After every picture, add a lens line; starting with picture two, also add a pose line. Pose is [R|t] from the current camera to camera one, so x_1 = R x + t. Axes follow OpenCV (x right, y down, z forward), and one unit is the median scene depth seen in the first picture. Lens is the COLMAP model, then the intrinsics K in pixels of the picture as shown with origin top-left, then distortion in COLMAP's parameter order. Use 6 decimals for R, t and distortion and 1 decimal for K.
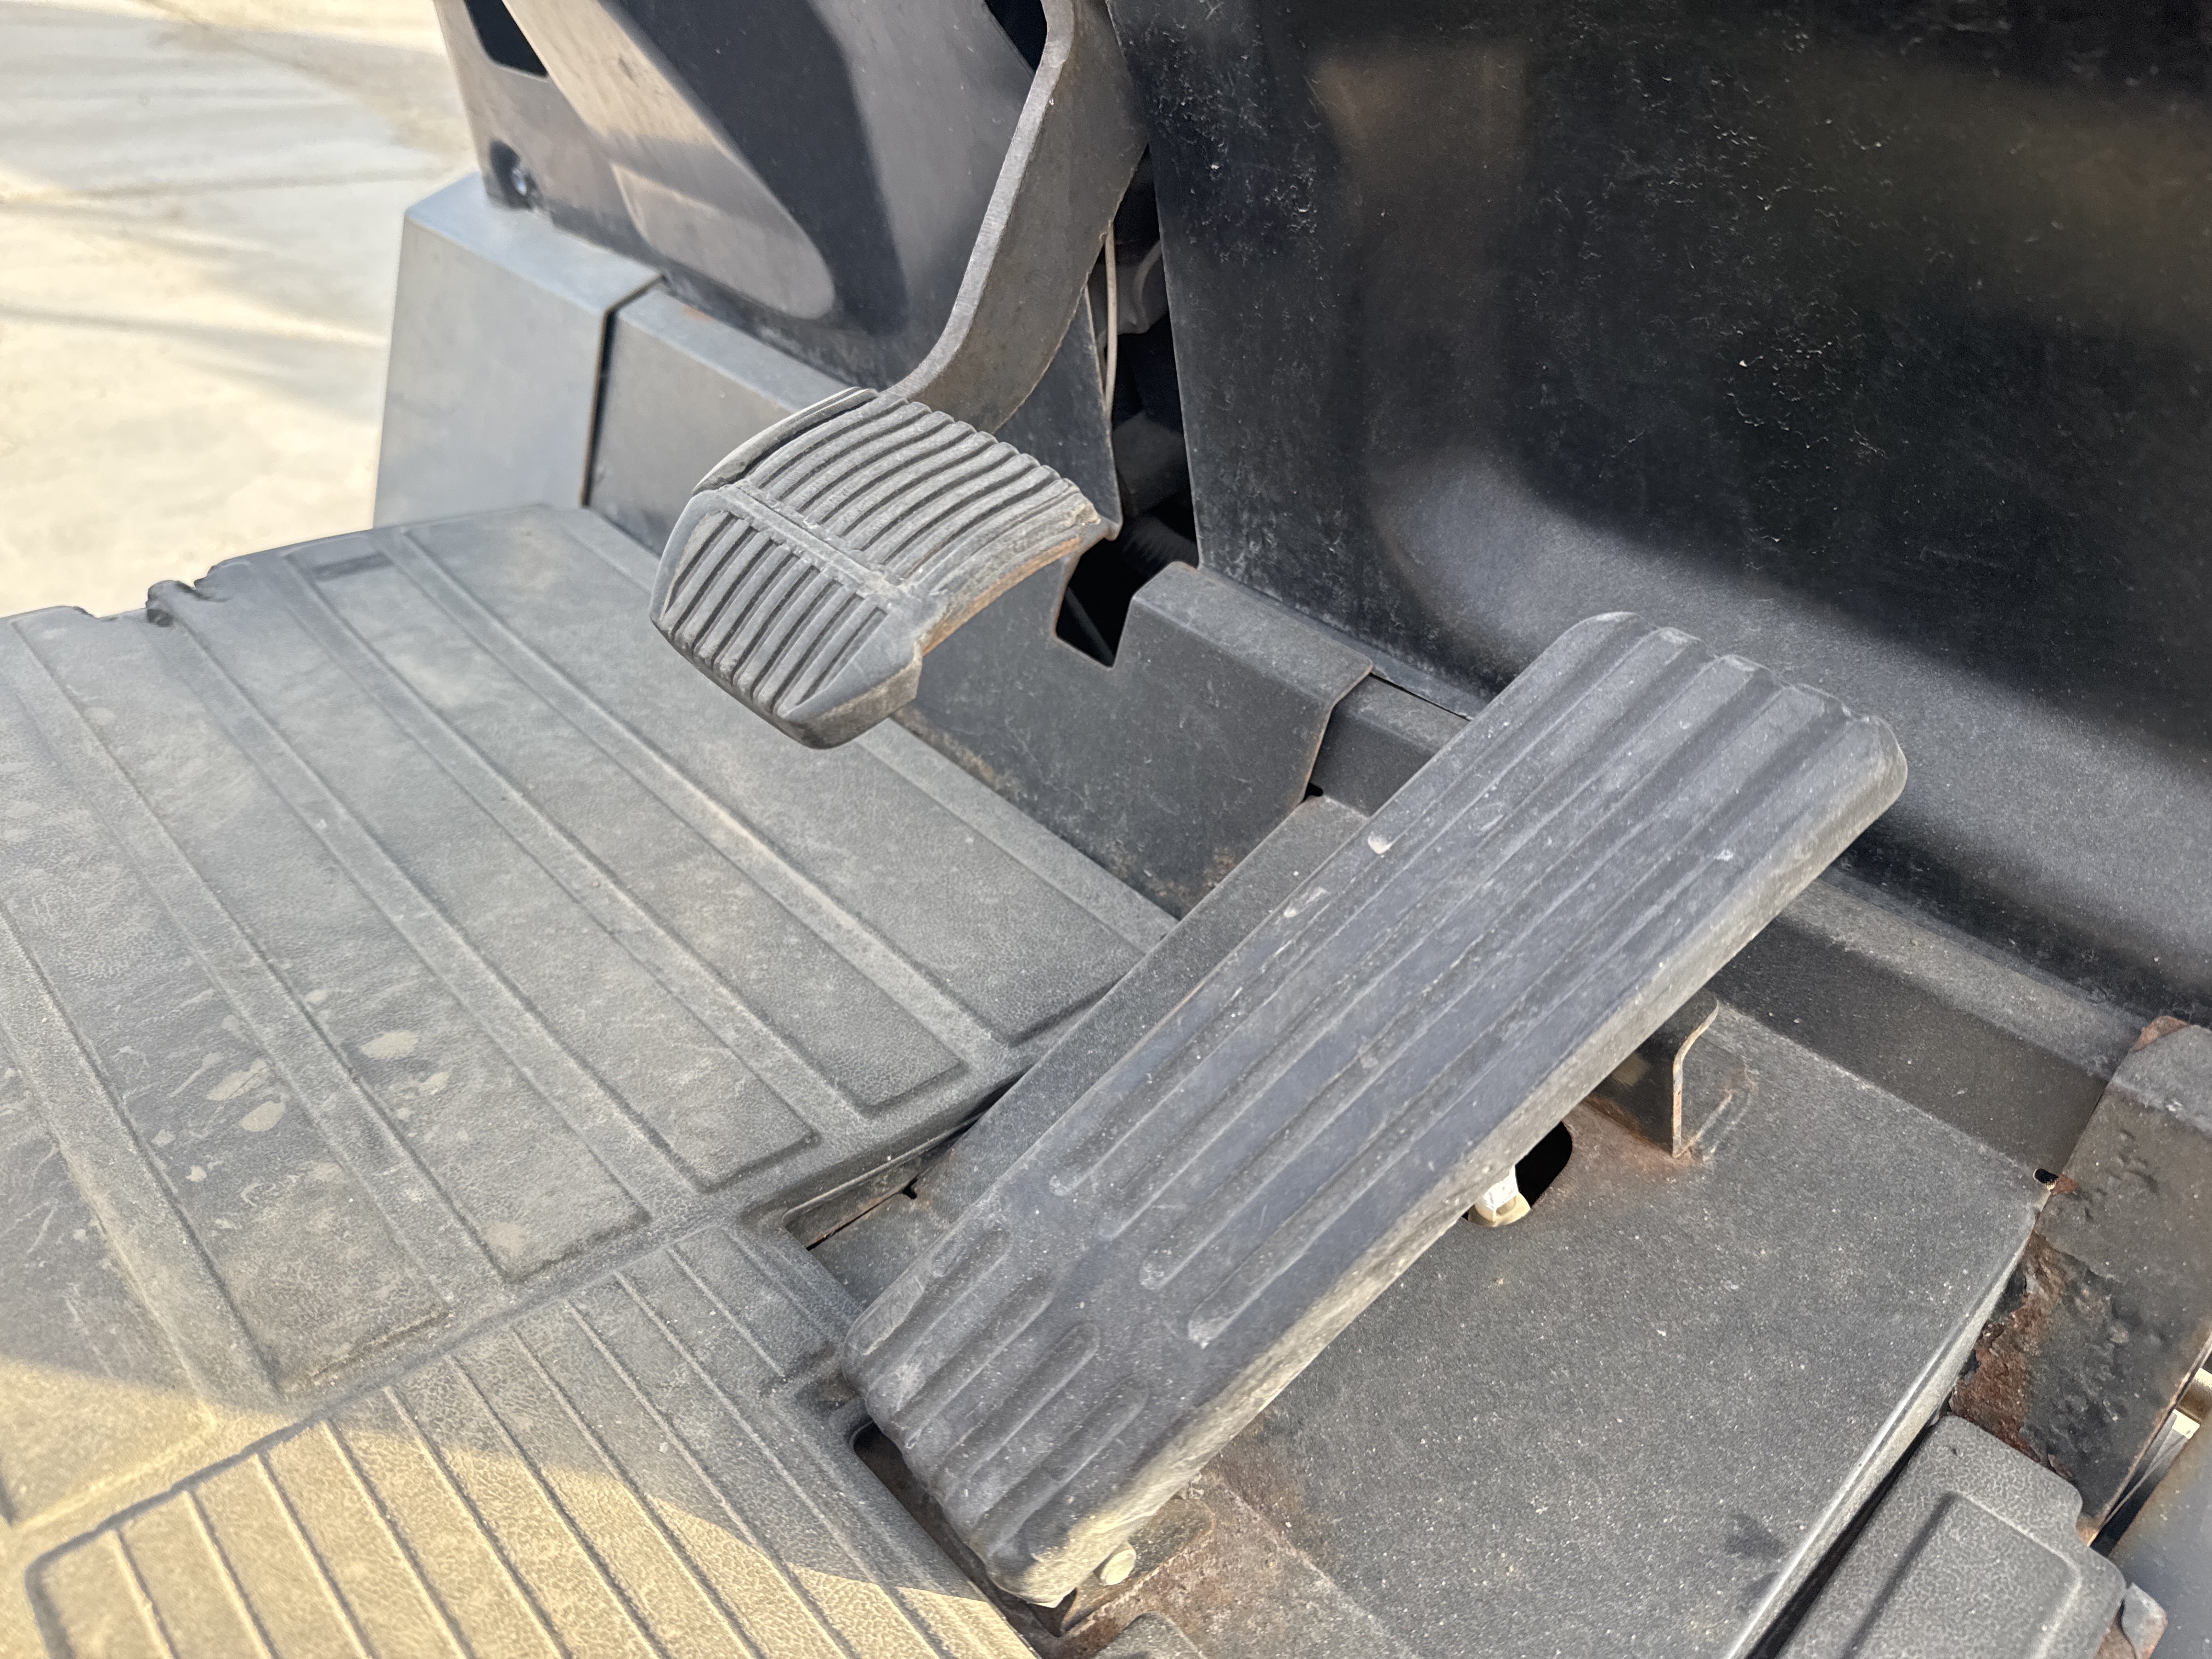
lens RADIAL K [[1634.7, 0, 1216.4], [0, 1634.7, 830.7], [0, 0, 1]] dist [-0.008729, -0.006449]
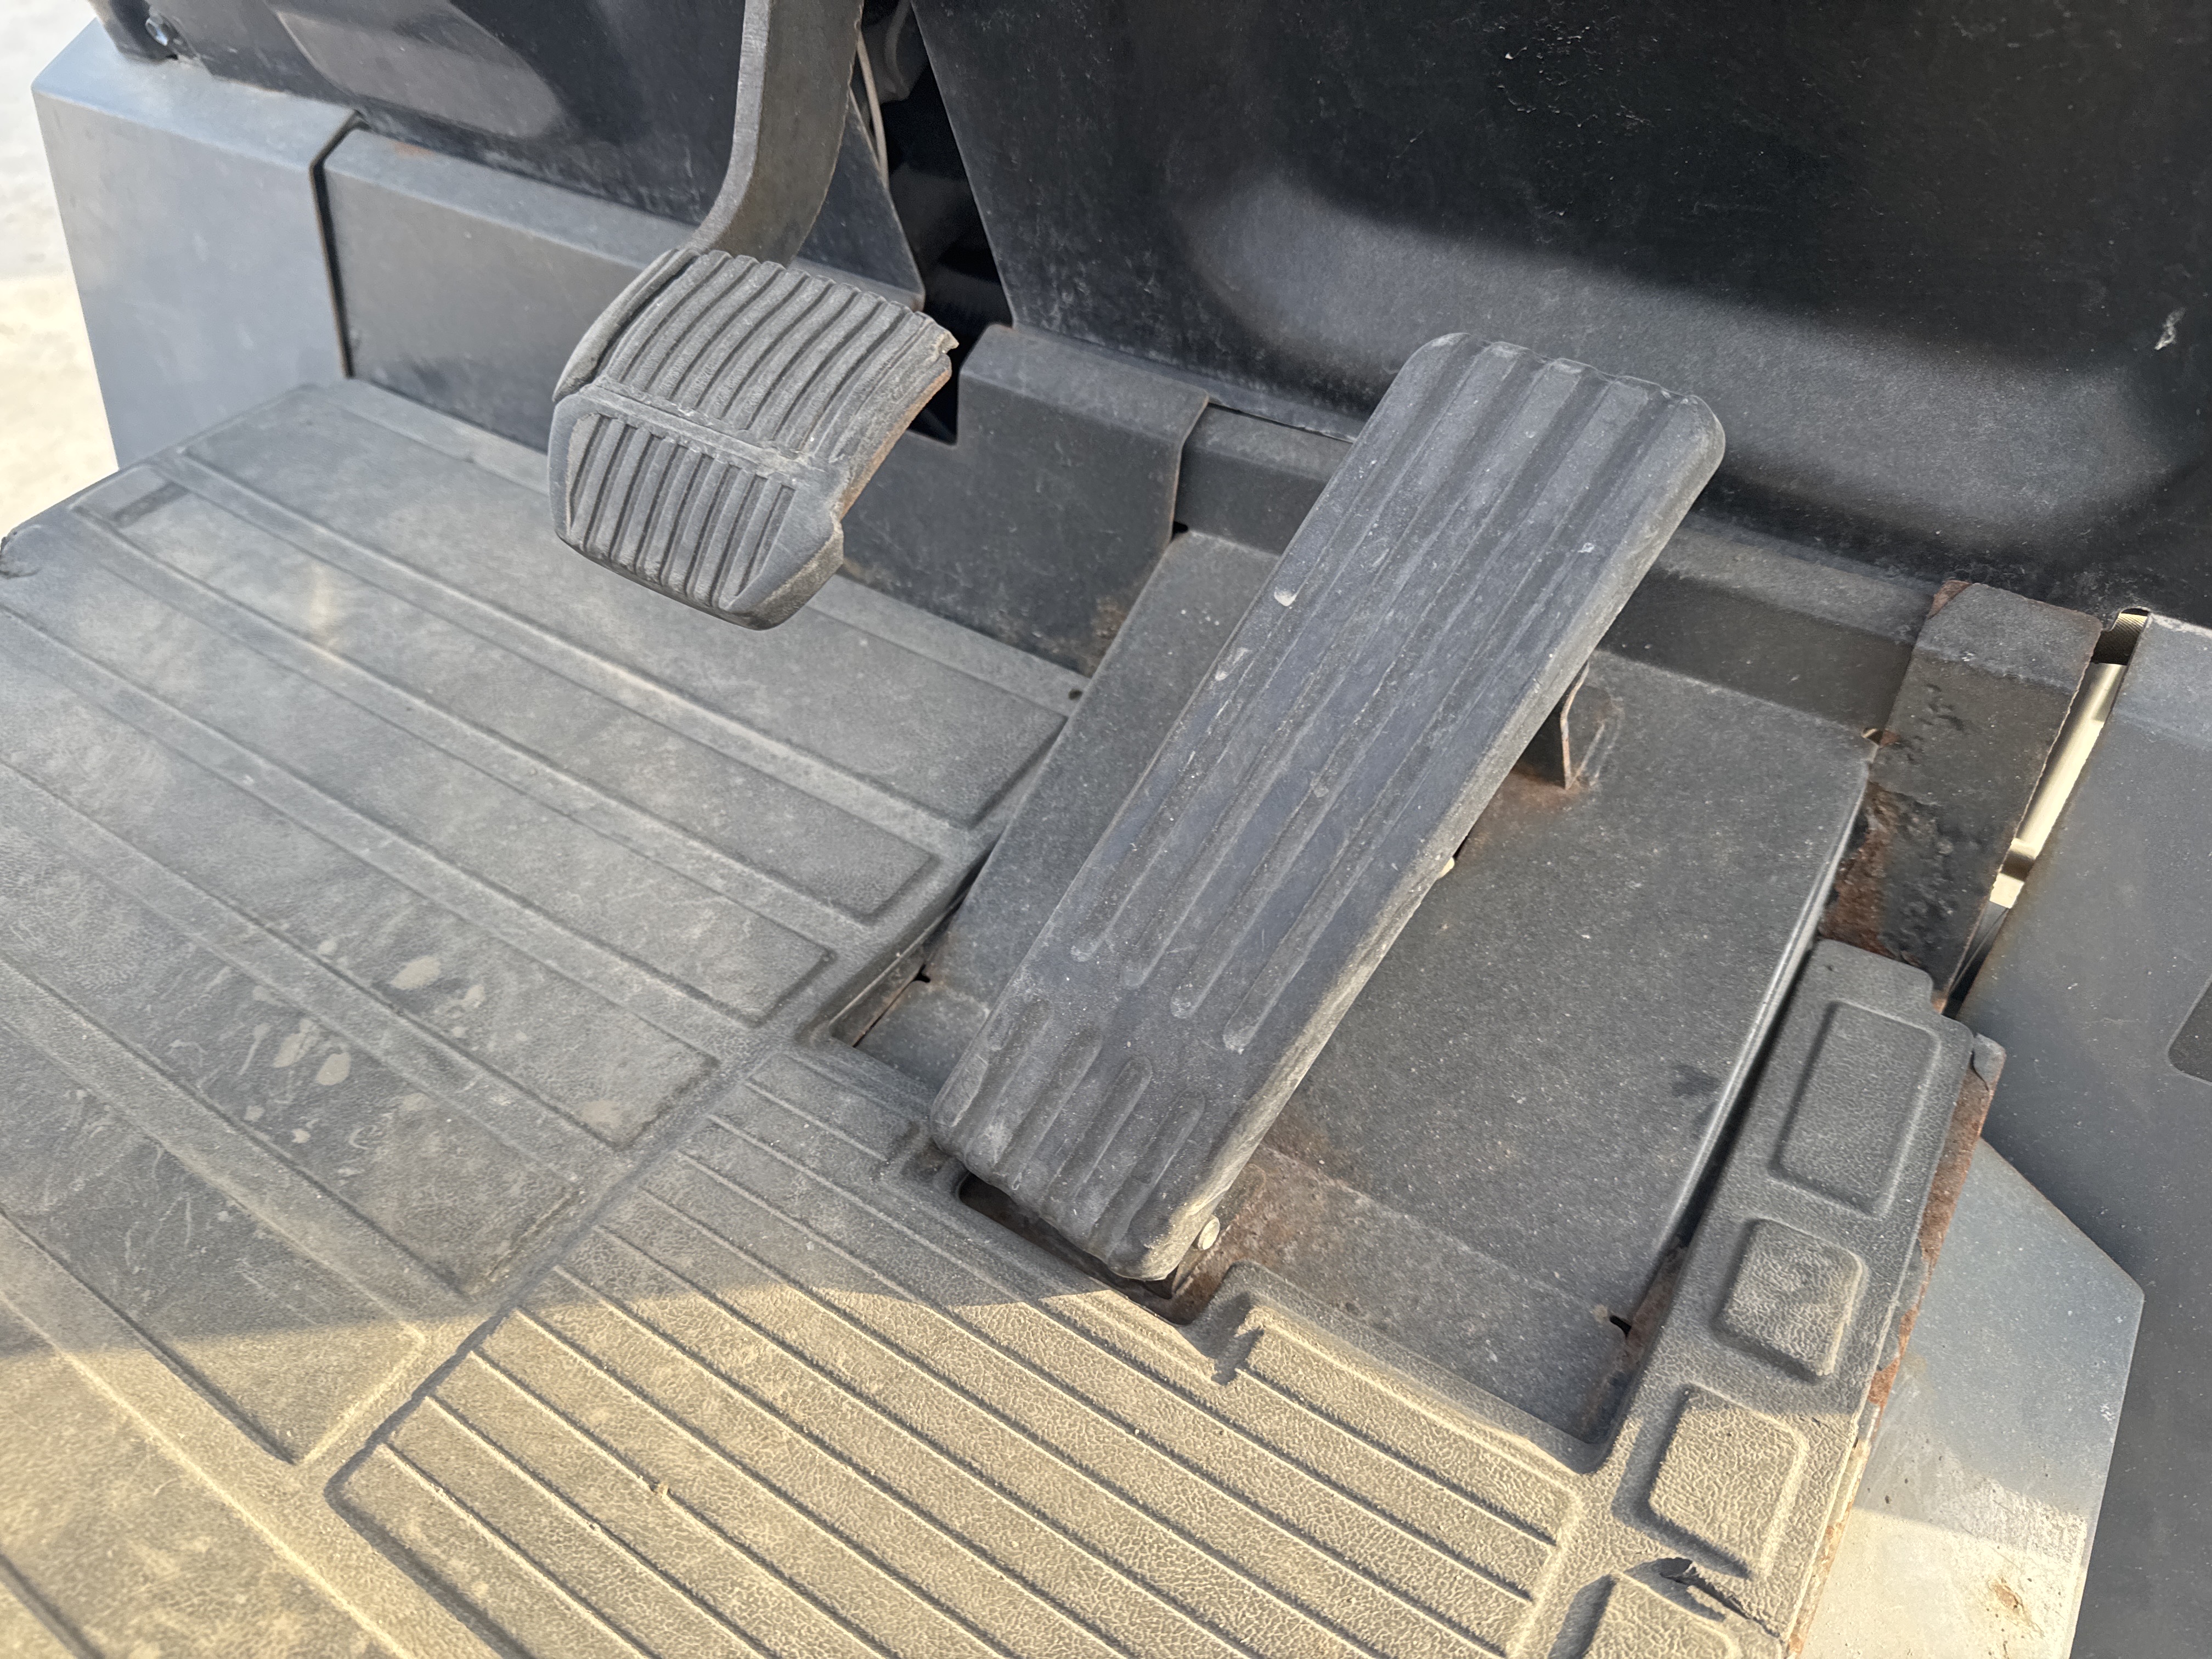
lens RADIAL K [[1634.7, 0, 1216.4], [0, 1634.7, 830.7], [0, 0, 1]] dist [-0.008729, -0.006449]
pose [[0.966443, -0.239928, 0.091776, -0.081674], [0.213789, 0.949306, 0.230462, -0.100882], [-0.142417, -0.203107, 0.968744, -0.101430]]
